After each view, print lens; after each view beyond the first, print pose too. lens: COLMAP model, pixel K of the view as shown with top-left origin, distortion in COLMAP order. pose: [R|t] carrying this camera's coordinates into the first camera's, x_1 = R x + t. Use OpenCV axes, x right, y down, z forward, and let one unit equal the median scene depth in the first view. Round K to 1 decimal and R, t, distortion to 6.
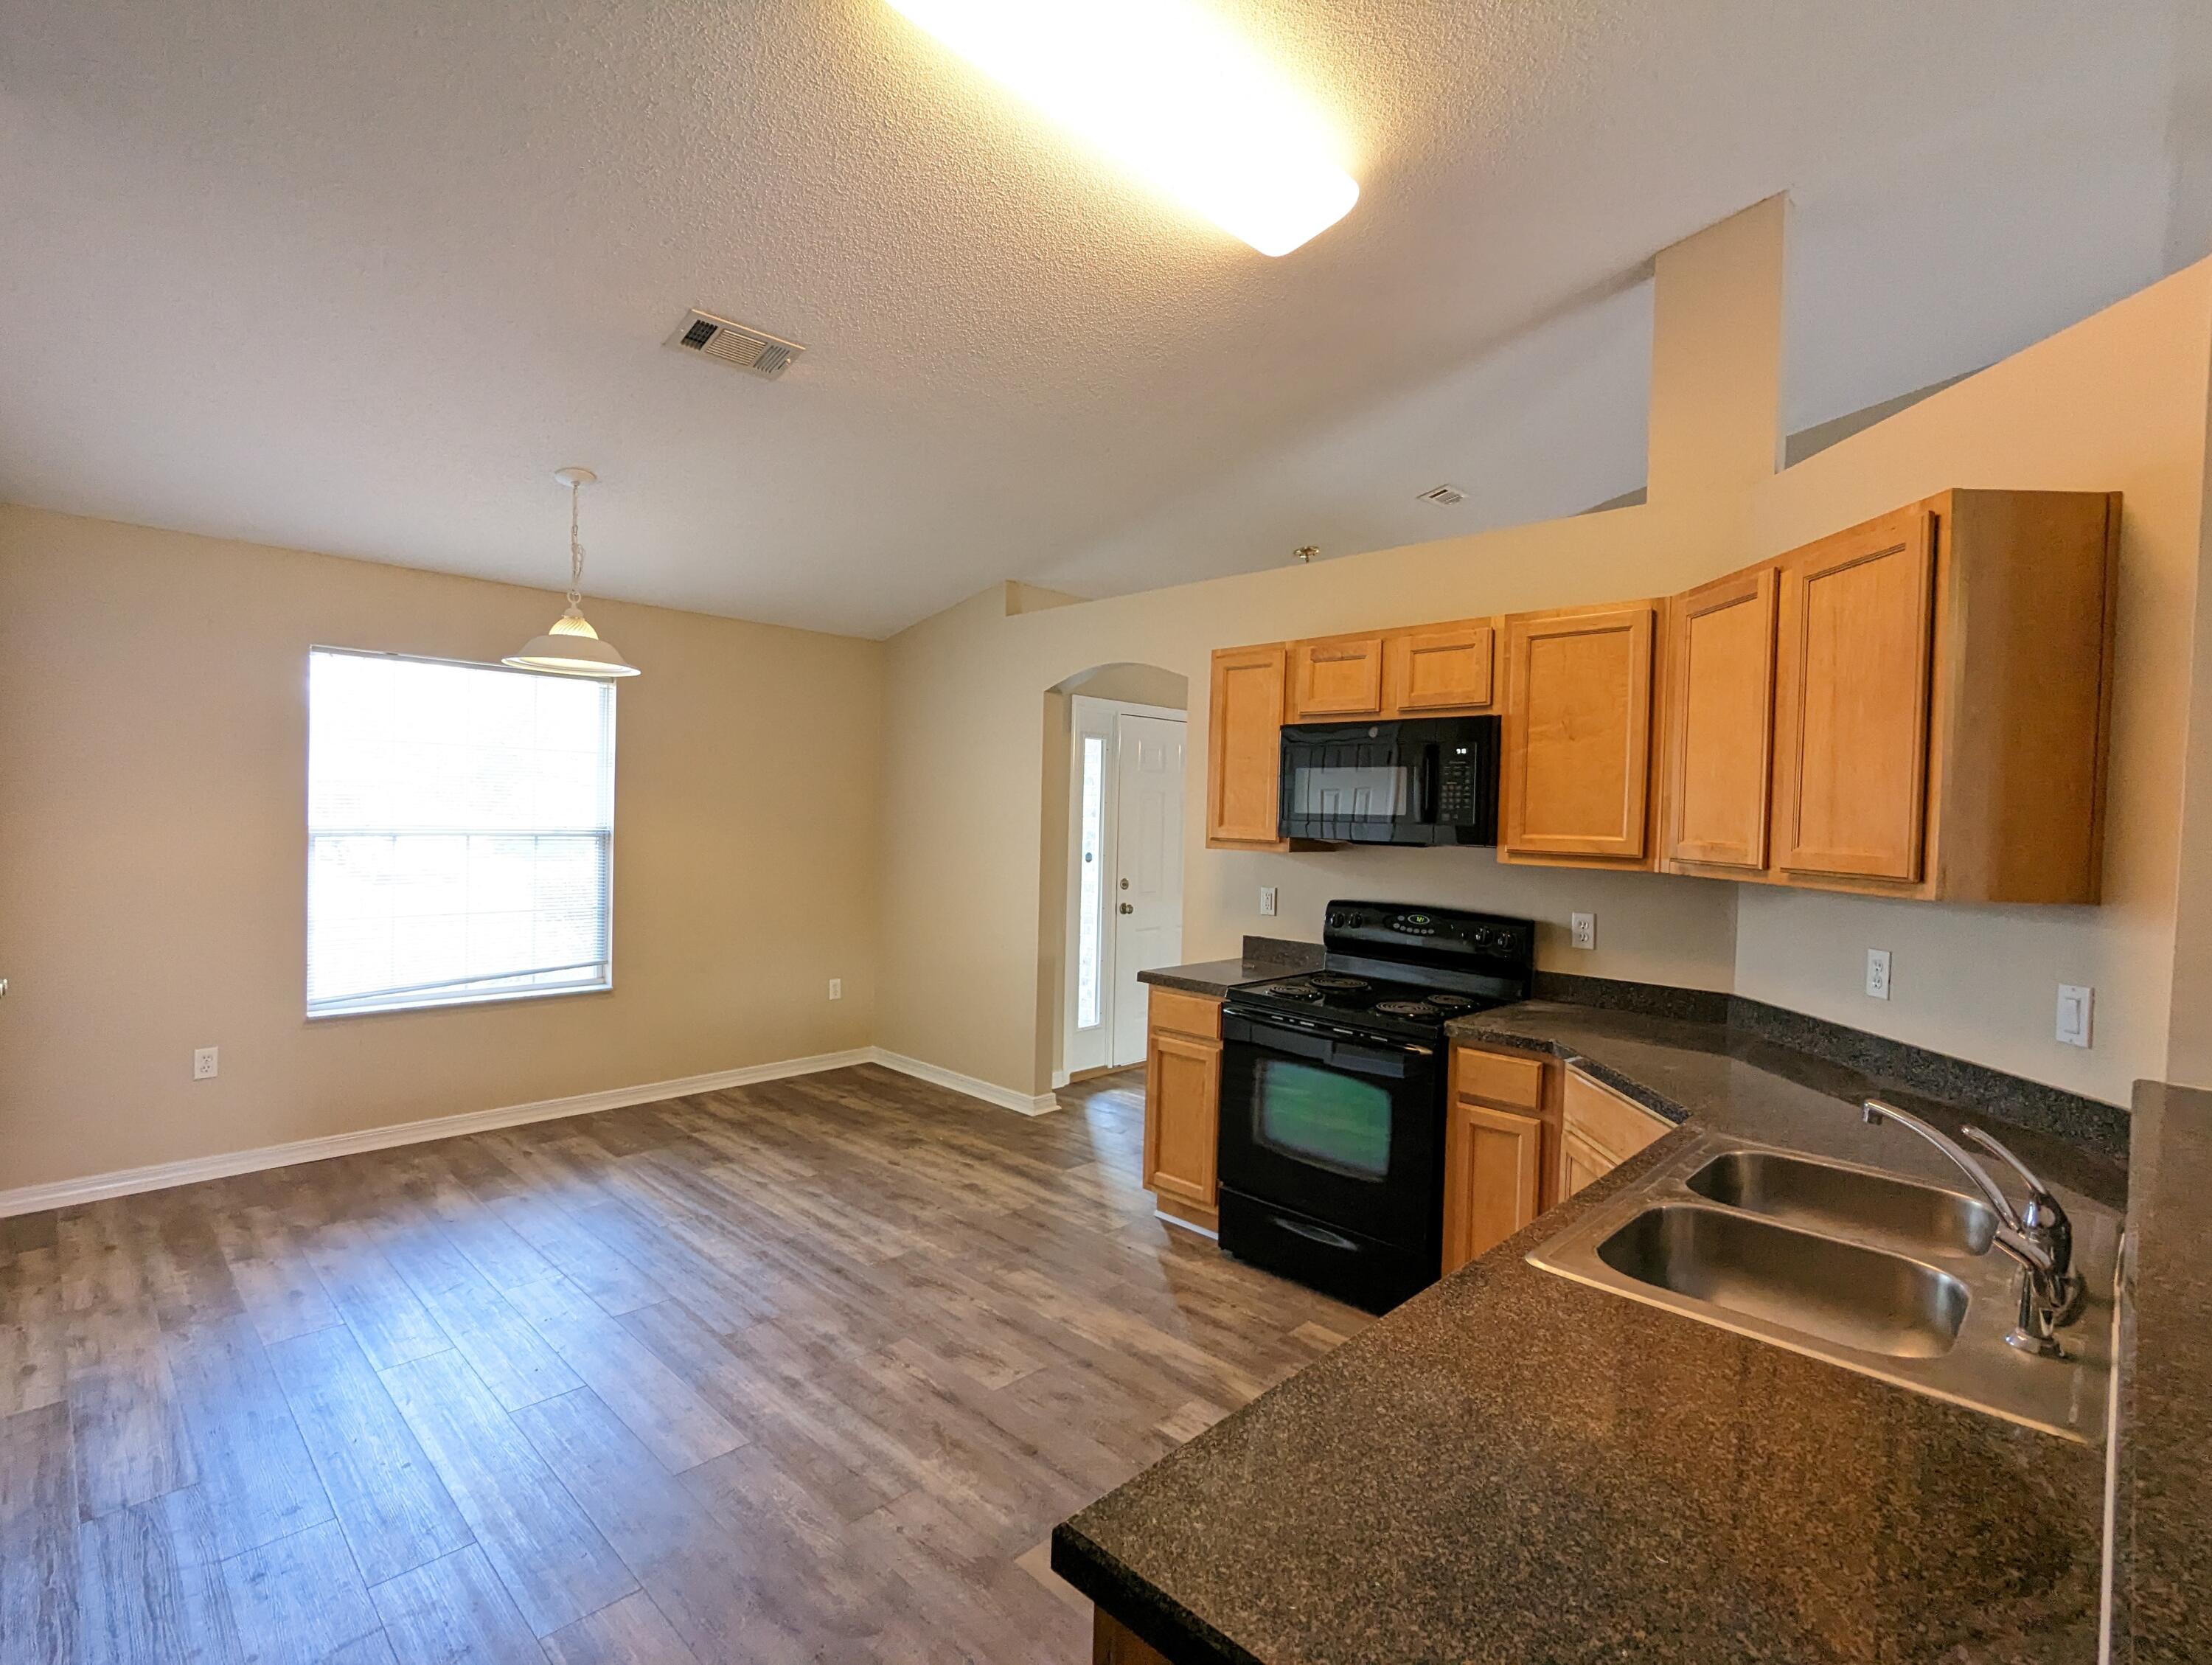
lens RADIAL K [[1048.3, 0, 1103.9], [0, 1048.3, 841.3], [0, 0, 1]] dist [0.002327, 0.000449]
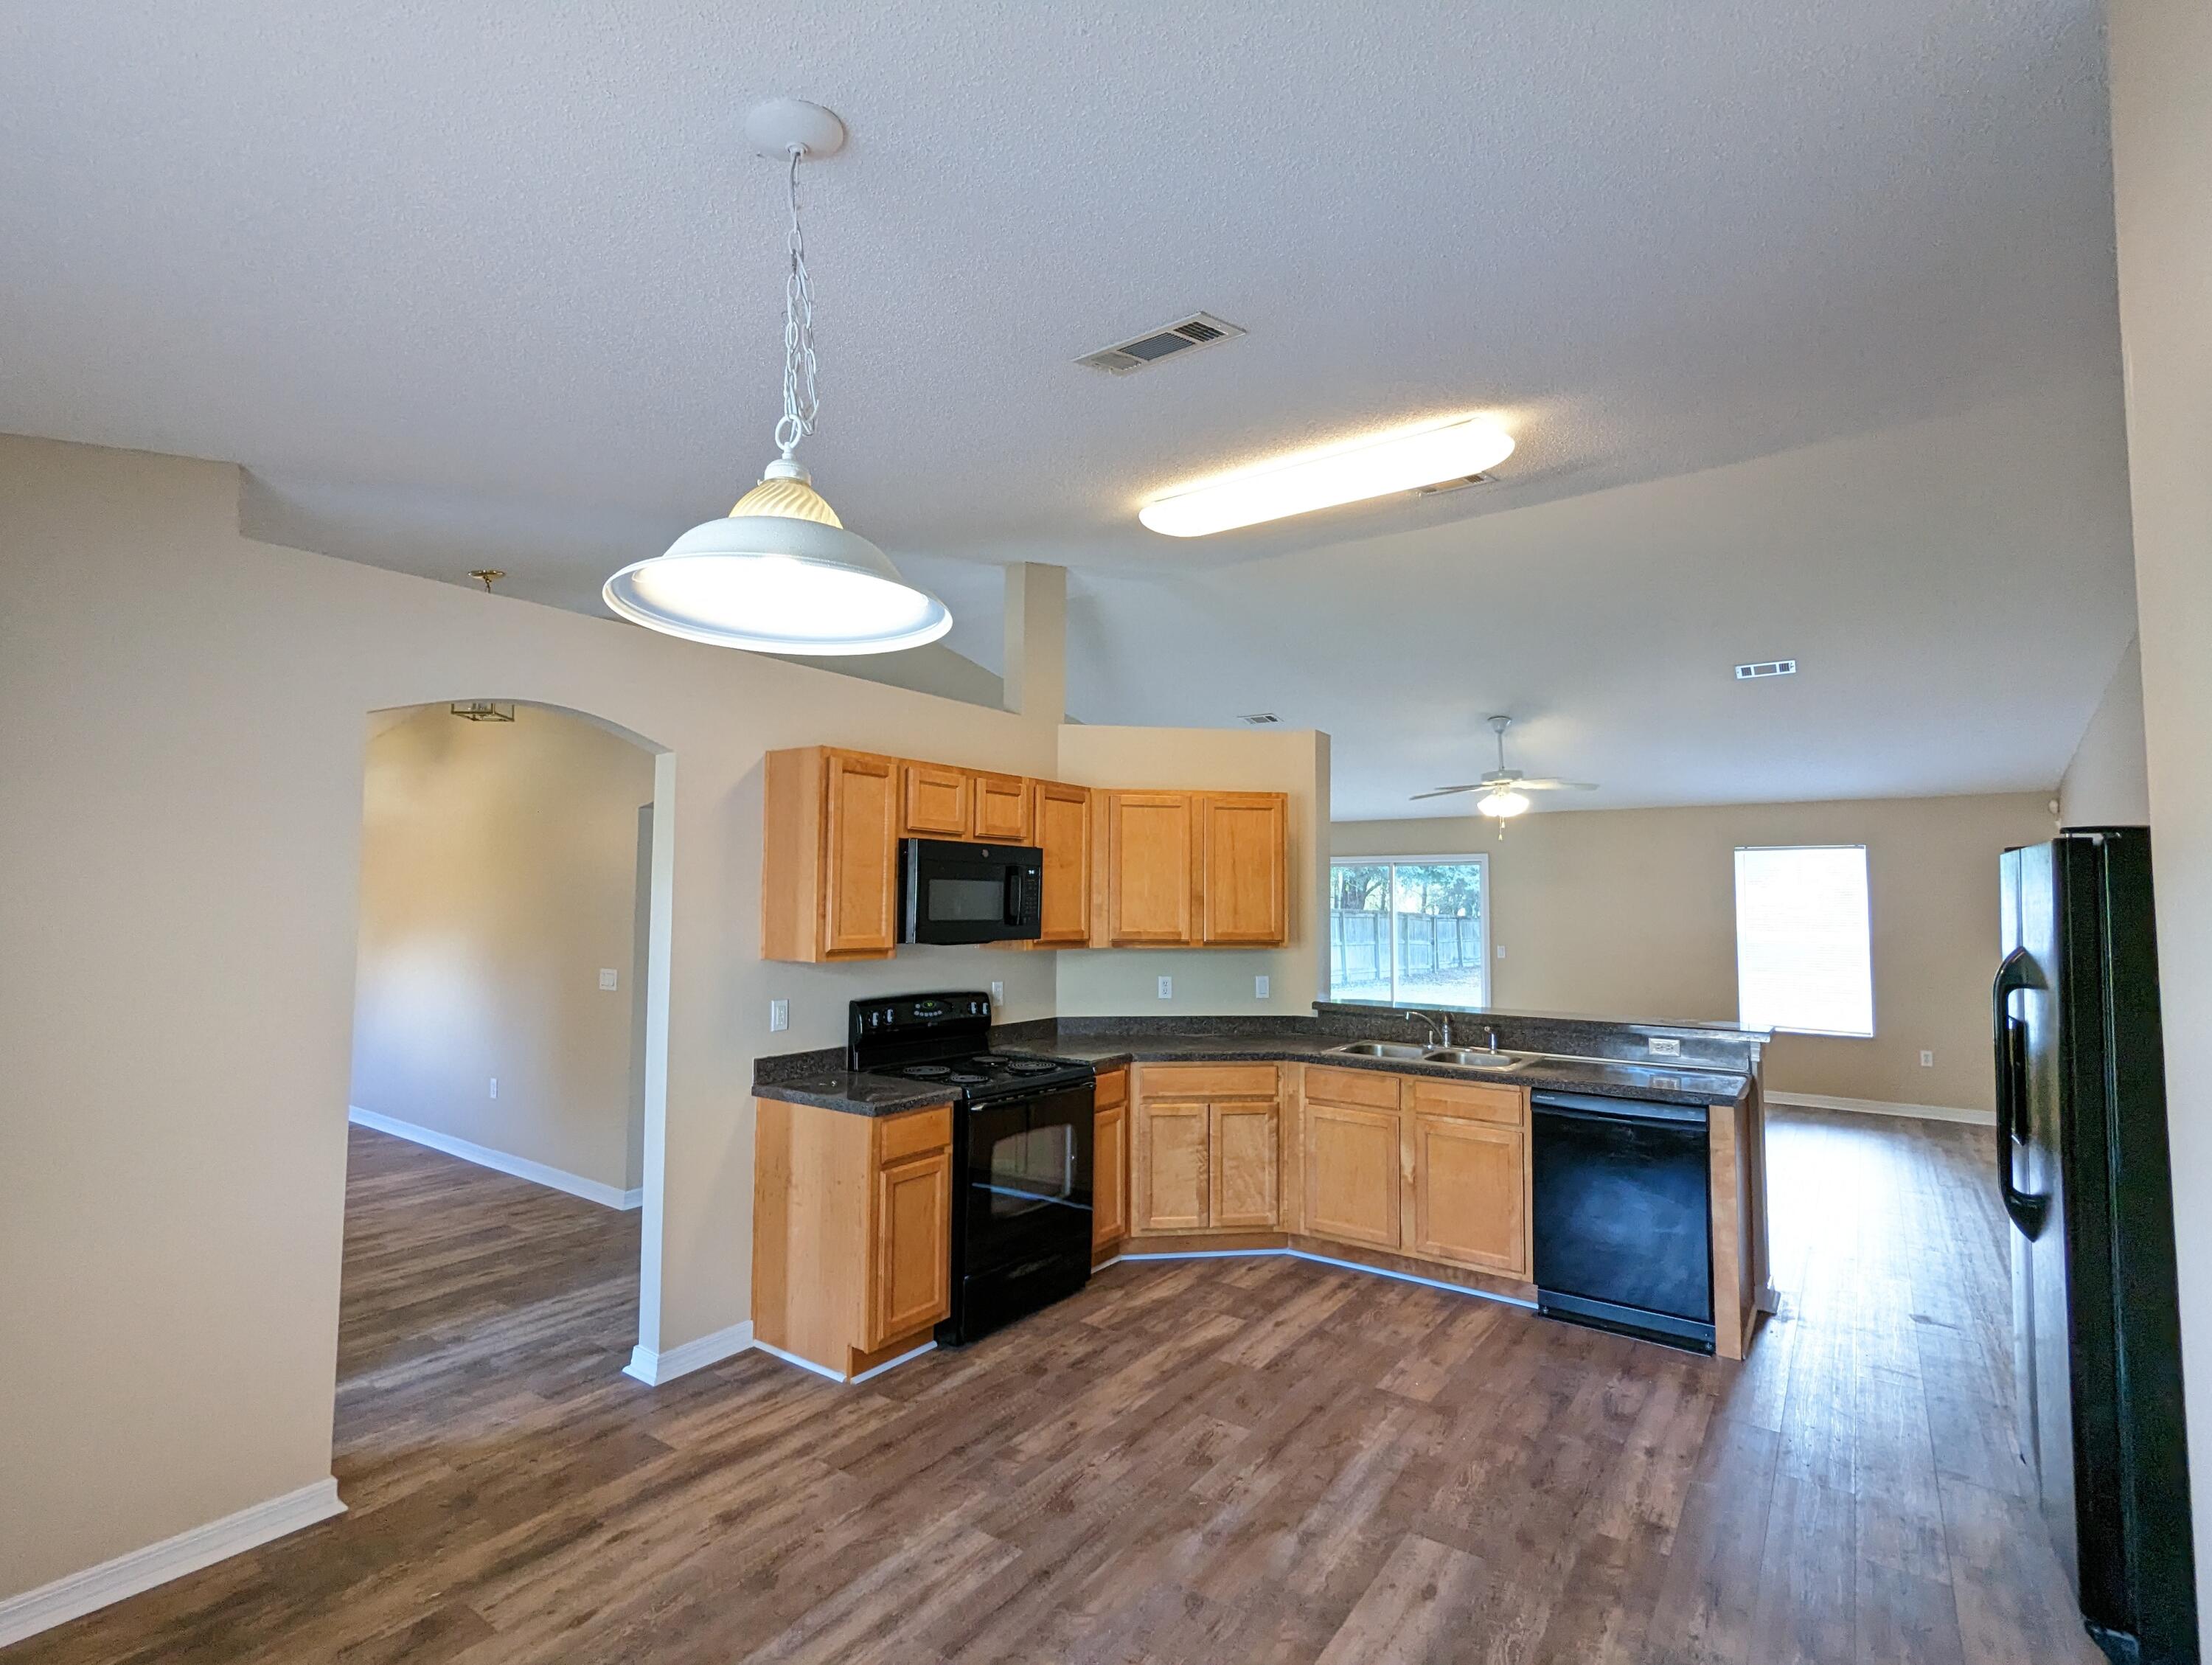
lens RADIAL K [[1048.3, 0, 1103.9], [0, 1048.3, 841.3], [0, 0, 1]] dist [0.002327, 0.000449]
pose [[-0.151621, 0.040459, 0.987610, -0.976824], [0.019857, 0.999085, -0.037881, -0.066816], [-0.988239, 0.013867, -0.152285, 1.040177]]
